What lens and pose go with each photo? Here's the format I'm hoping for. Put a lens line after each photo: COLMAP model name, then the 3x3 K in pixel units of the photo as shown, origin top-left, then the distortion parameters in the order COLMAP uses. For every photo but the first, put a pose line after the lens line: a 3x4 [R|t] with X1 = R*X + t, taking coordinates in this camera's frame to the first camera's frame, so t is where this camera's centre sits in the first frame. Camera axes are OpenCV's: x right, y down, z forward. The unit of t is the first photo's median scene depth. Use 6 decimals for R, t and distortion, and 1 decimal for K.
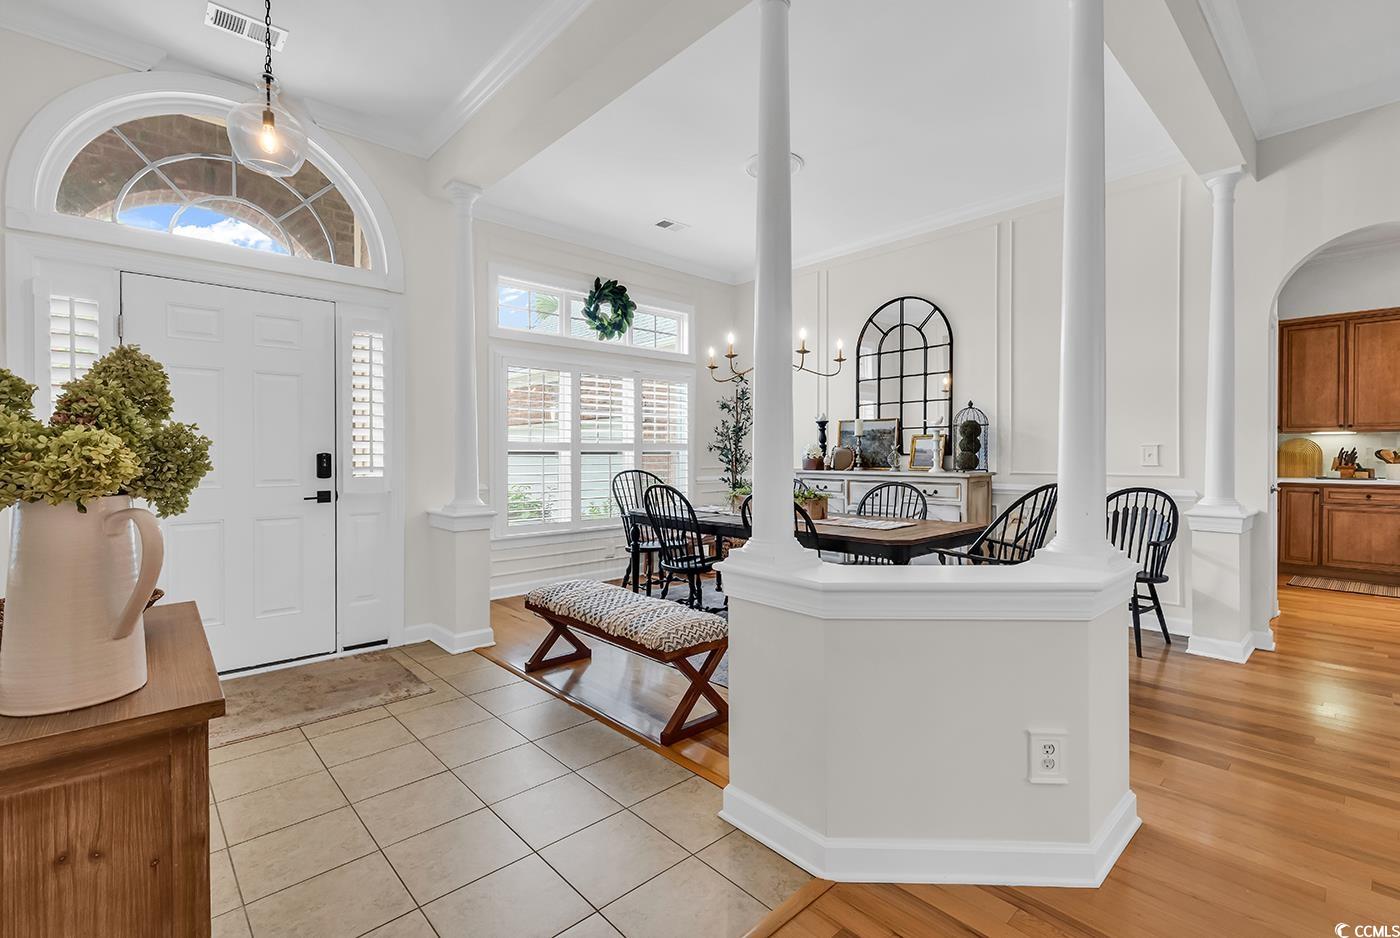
lens RADIAL K [[555.8, 0, 782.8], [0, 555.8, 457.3], [0, 0, 1]] dist [0.000771, -0.000176]
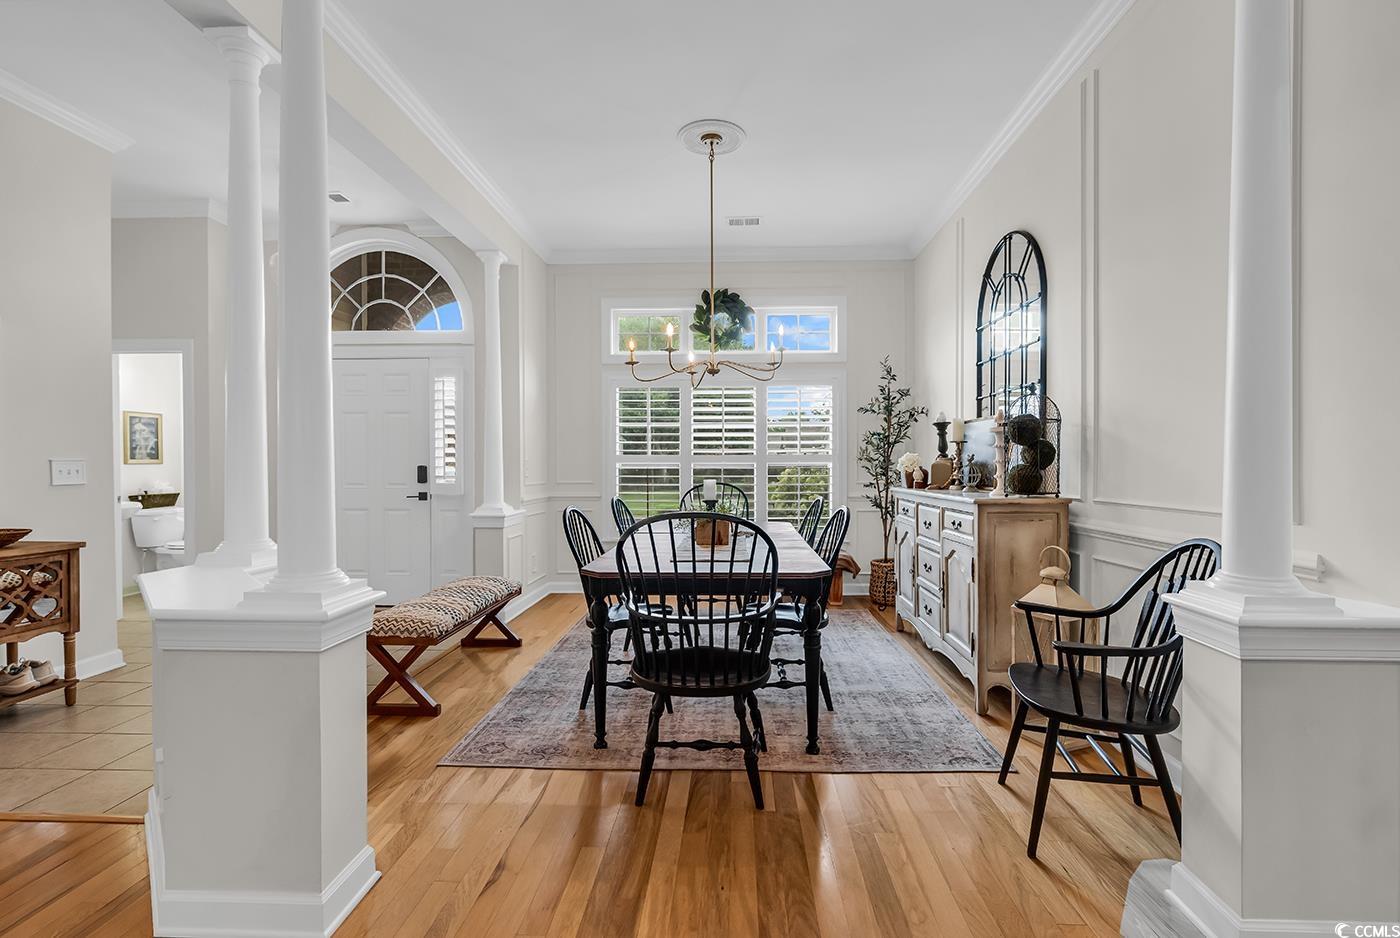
lens RADIAL K [[609.8, 0, 700.0], [0, 609.8, 469.0], [0, 0, 1]] dist [-0.000826, -0.000073]
pose [[0.734111, 0.004913, -0.679012, 0.429392], [-0.004716, 0.999987, 0.002137, -0.003085], [0.679013, 0.001633, 0.734124, 0.194929]]
